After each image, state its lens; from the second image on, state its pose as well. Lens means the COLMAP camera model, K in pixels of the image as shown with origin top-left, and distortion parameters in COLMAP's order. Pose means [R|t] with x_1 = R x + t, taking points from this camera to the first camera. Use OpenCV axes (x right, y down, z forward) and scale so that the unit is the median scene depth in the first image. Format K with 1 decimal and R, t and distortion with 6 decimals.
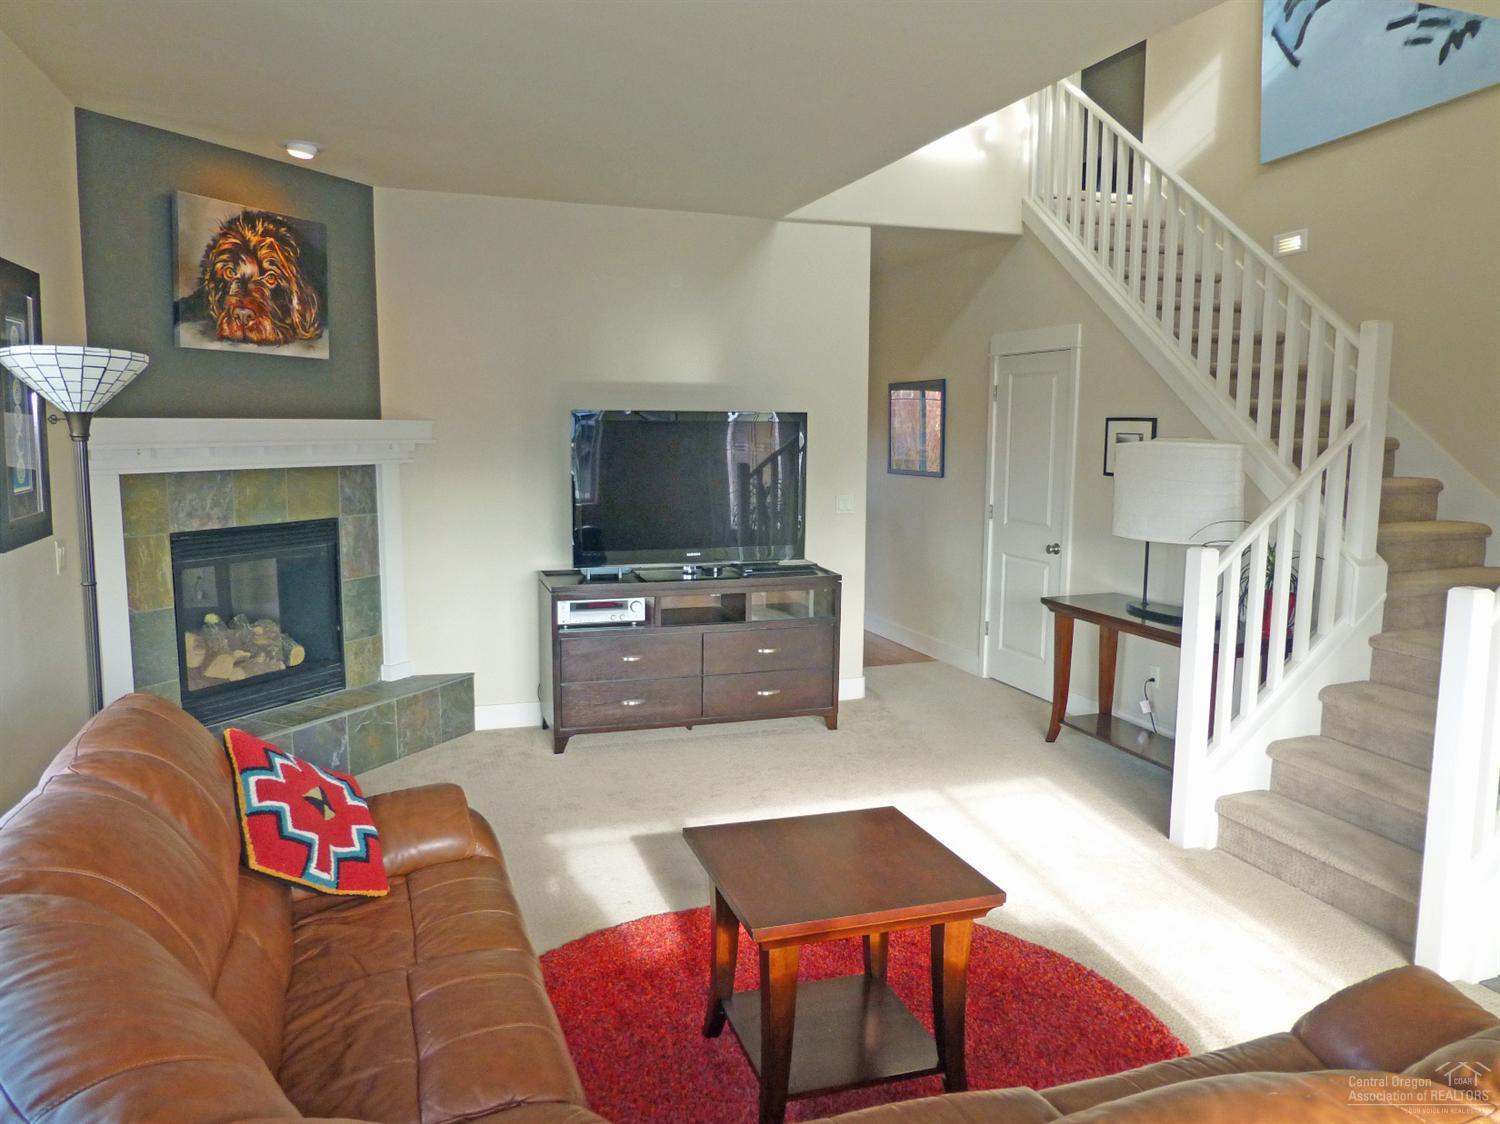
lens RADIAL K [[1102.0, 0, 746.5], [0, 1102.0, 564.3], [0, 0, 1]] dist [-0.016340, -0.003771]
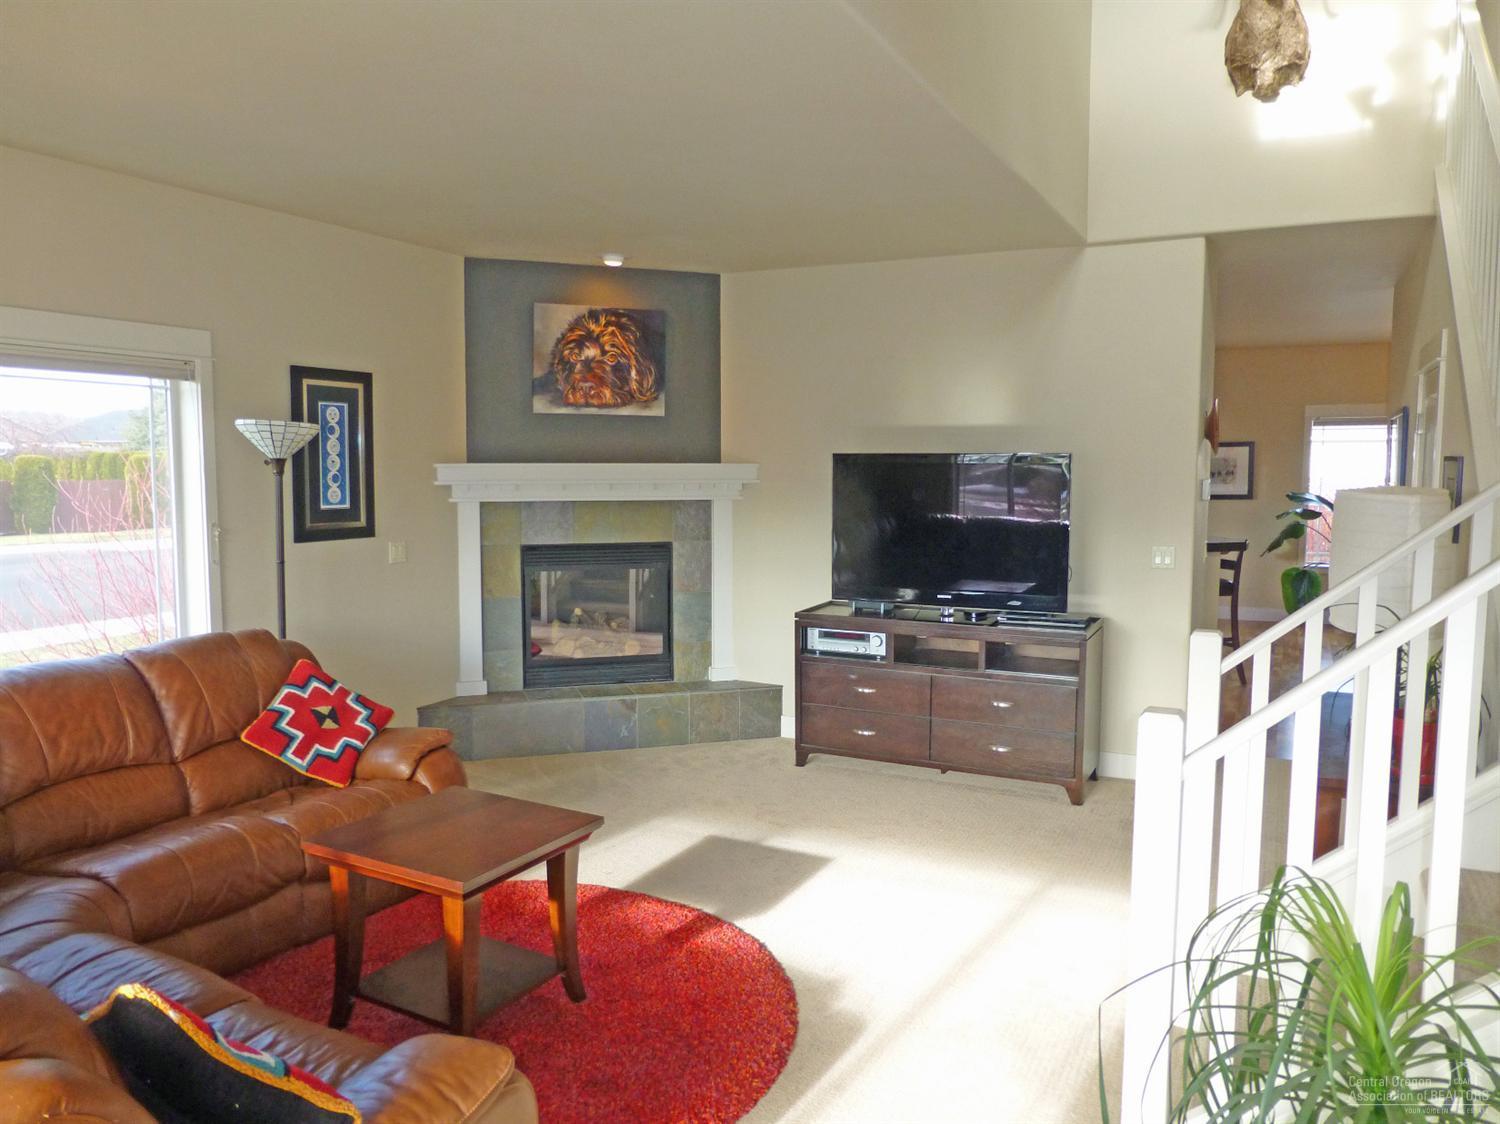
lens RADIAL K [[1102.0, 0, 746.5], [0, 1102.0, 564.3], [0, 0, 1]] dist [-0.016340, -0.003771]
pose [[0.691167, 0.058205, -0.720348, 0.637589], [-0.089369, 0.995985, -0.005272, -0.019774], [0.717148, 0.068020, 0.693593, 0.210182]]
